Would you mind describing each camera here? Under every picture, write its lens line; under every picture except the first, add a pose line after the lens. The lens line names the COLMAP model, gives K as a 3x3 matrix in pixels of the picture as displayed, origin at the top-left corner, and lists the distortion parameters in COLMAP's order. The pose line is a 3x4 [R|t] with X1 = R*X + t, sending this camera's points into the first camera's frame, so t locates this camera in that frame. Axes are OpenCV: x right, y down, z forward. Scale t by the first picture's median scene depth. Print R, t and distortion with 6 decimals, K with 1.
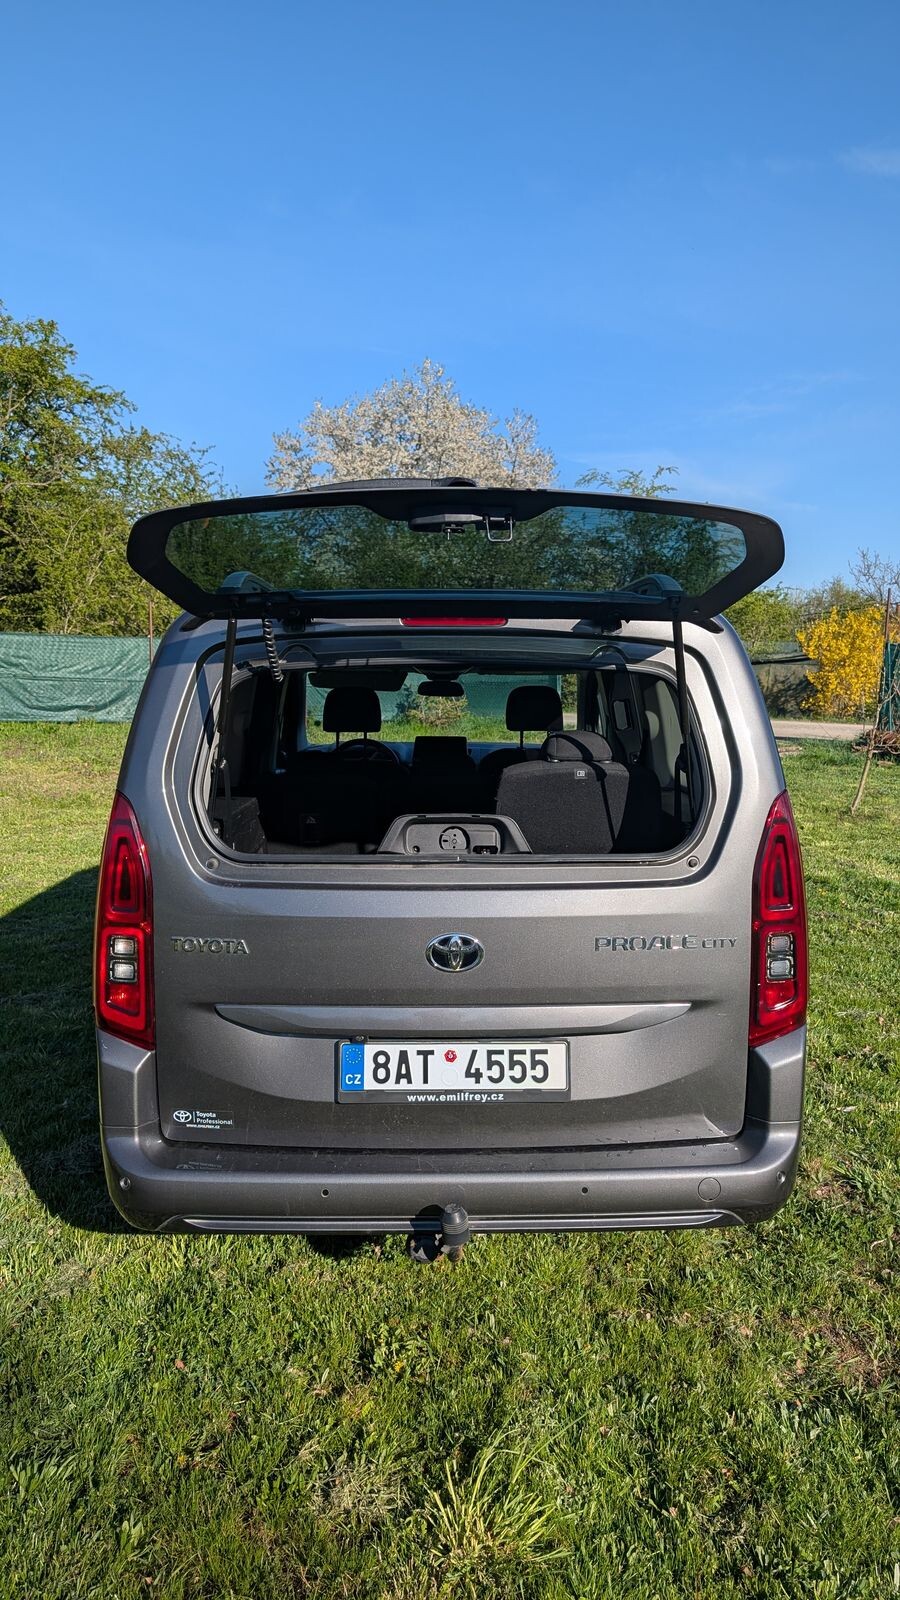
lens RADIAL K [[1204.4, 0, 471.0], [0, 1204.4, 798.2], [0, 0, 1]] dist [0.011856, 0.003945]
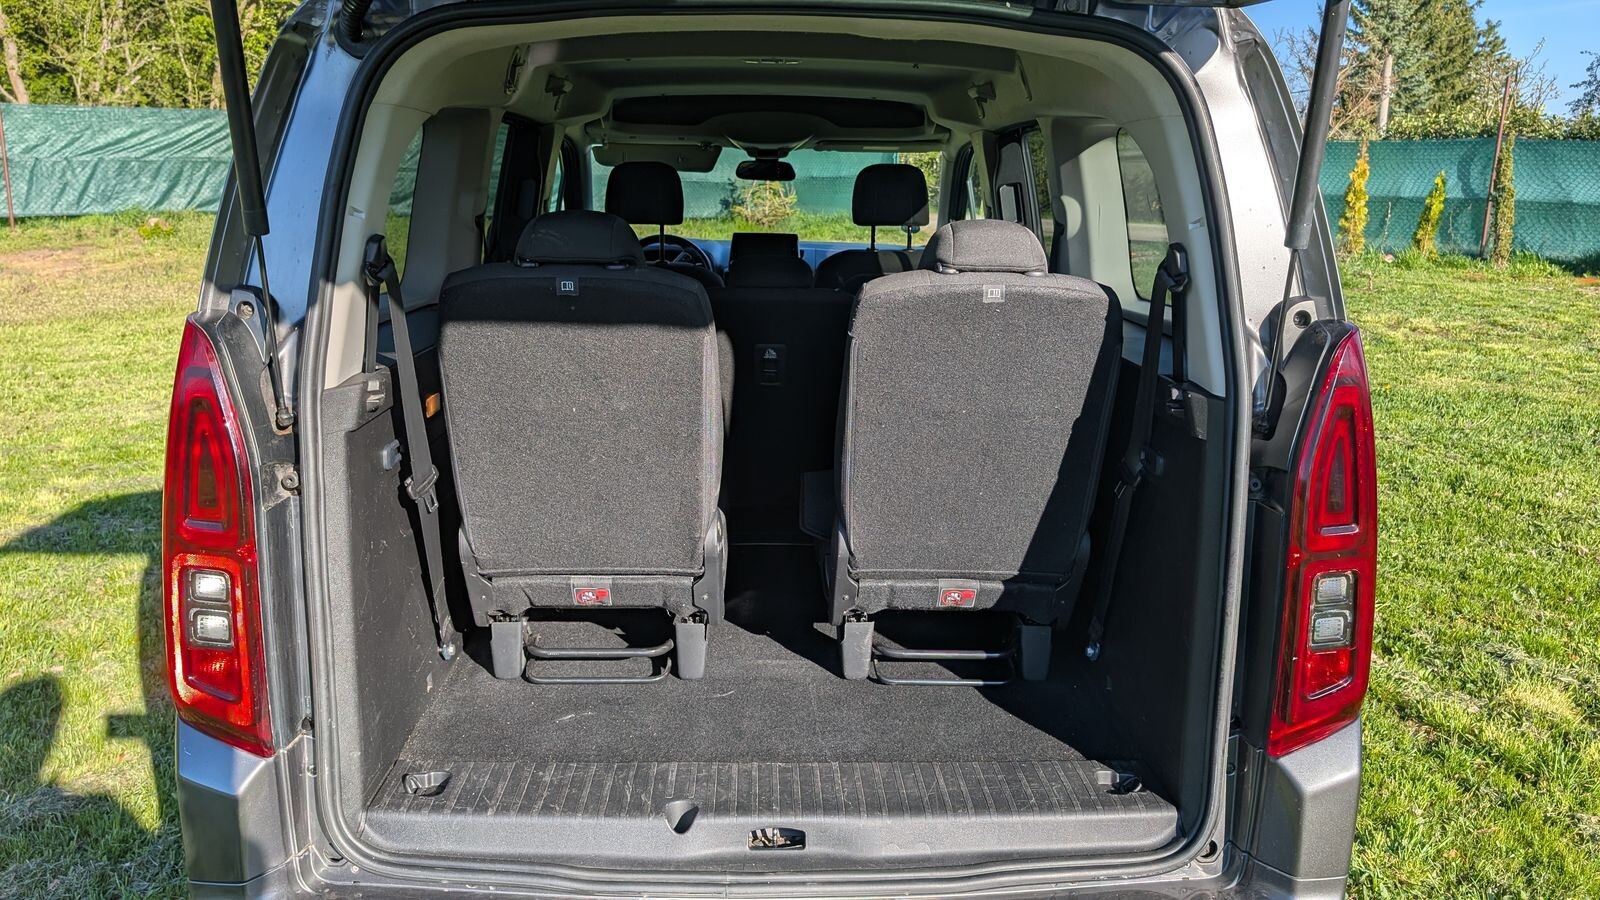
lens RADIAL K [[1192.9, 0, 807.7], [0, 1192.9, 448.7], [0, 0, 1]] dist [0.079473, -0.090575]
pose [[0.999929, 0.008612, 0.008258, -0.005264], [-0.009565, 0.992330, 0.123249, -0.017049], [-0.007133, -0.123319, 0.992341, 0.423139]]
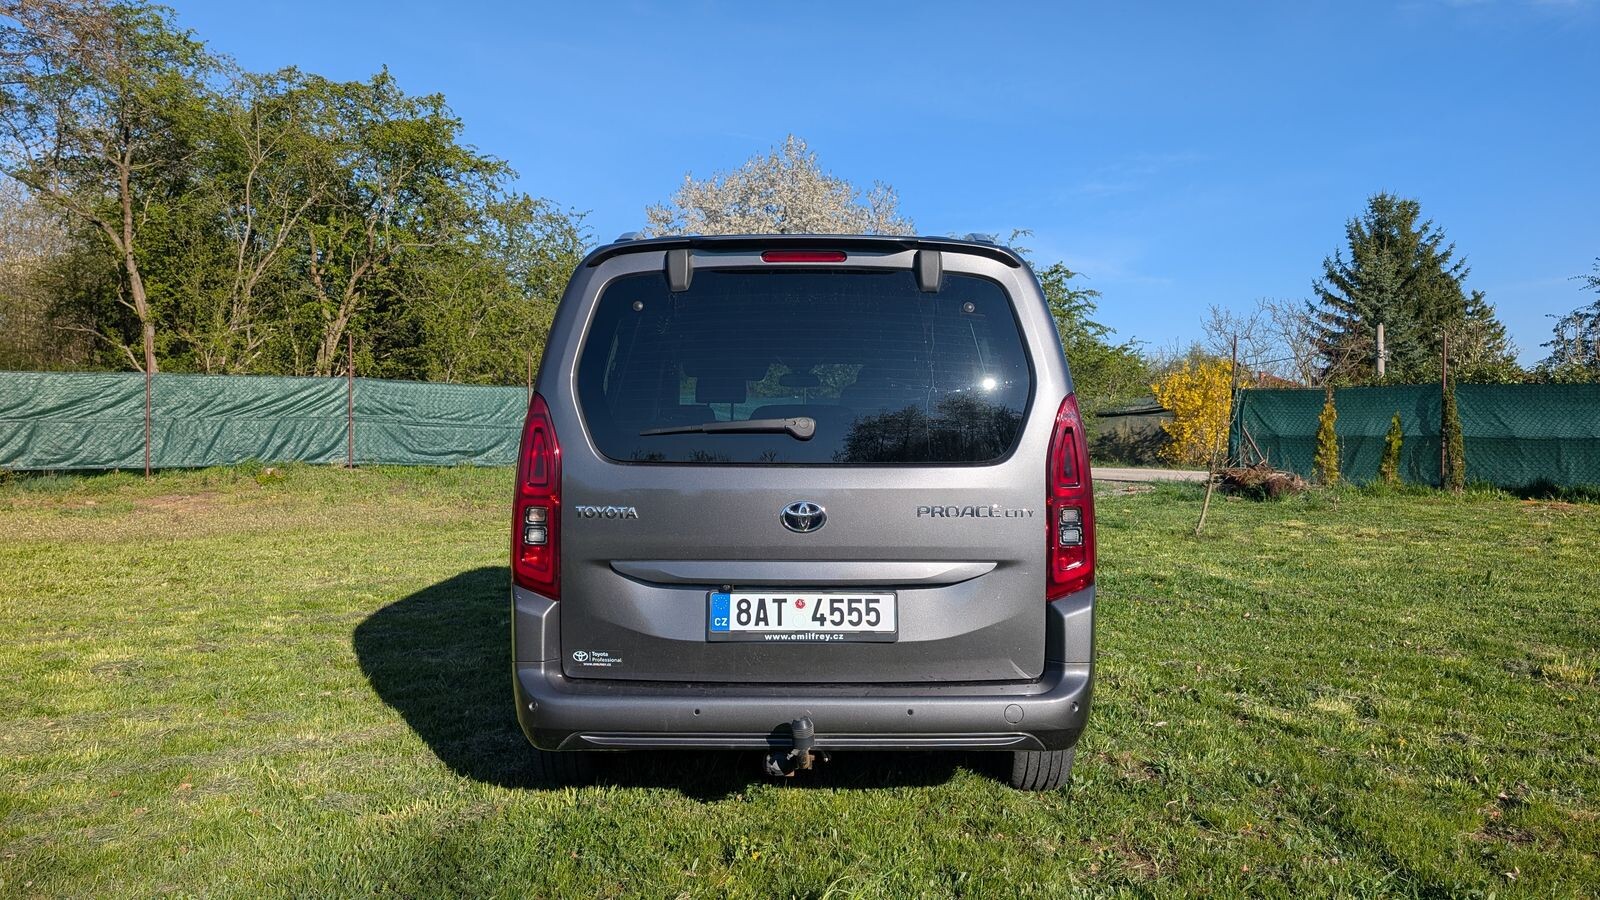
lens RADIAL K [[1192.9, 0, 807.7], [0, 1192.9, 448.7], [0, 0, 1]] dist [0.079473, -0.090575]
pose [[0.999705, -0.000889, -0.024277, 0.019994], [-0.001463, 0.995313, -0.096691, 0.170892], [0.024249, 0.096698, 0.995018, -0.220576]]
